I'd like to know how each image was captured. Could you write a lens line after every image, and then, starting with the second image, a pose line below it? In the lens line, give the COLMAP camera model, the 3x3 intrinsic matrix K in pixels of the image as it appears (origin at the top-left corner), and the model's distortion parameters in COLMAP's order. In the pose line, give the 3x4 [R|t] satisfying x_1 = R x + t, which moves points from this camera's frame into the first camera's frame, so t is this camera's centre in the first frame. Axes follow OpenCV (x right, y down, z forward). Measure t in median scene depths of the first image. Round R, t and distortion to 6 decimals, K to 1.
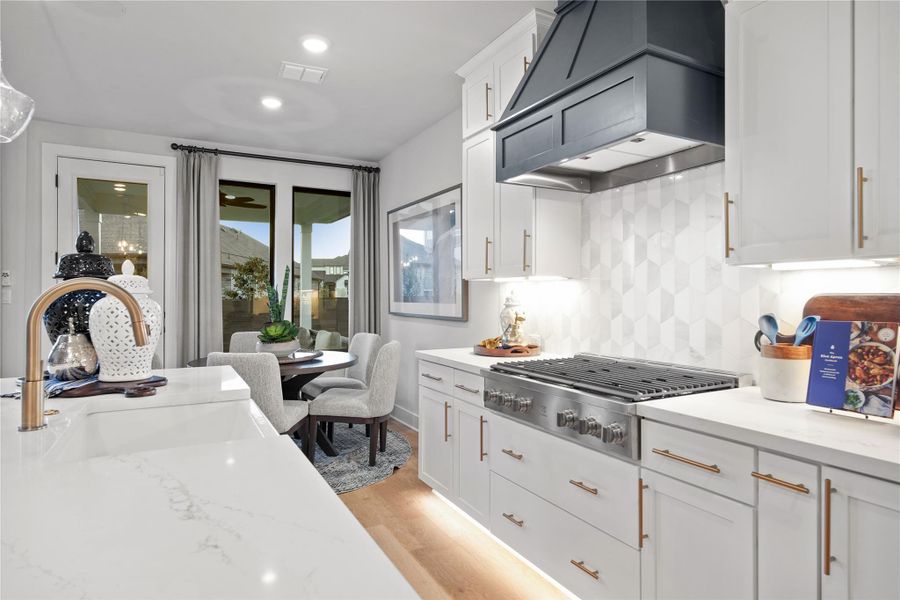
lens RADIAL K [[512.6, 0, 447.0], [0, 512.6, 293.7], [0, 0, 1]] dist [-0.016116, -0.000585]
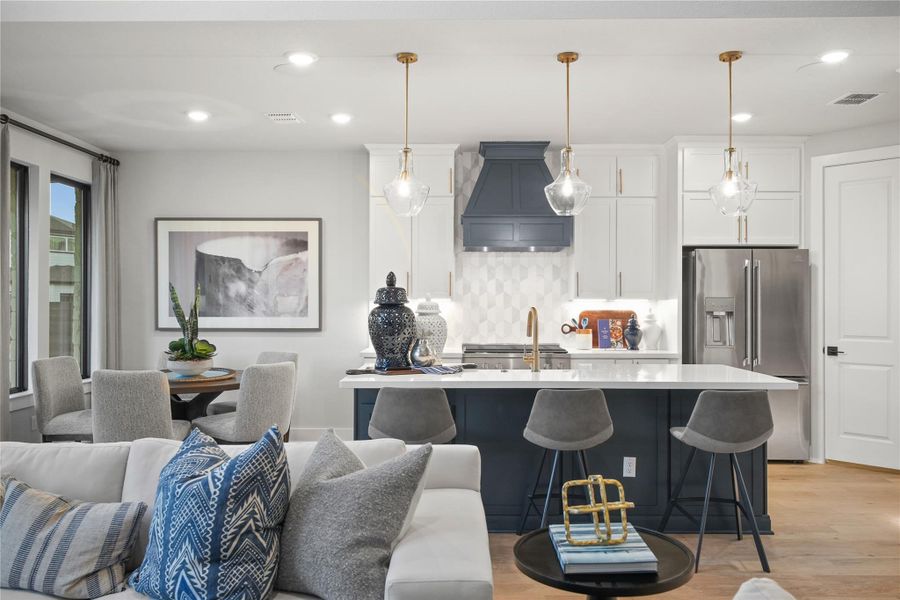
lens RADIAL K [[703.4, 0, 449.9], [0, 703.4, 299.5], [0, 0, 1]] dist [0.006181, 0.001095]
pose [[0.481738, 0.002046, 0.876313, -1.961916], [-0.005293, 0.999986, 0.000575, -0.036861], [-0.876299, -0.004915, 0.481742, -0.117497]]
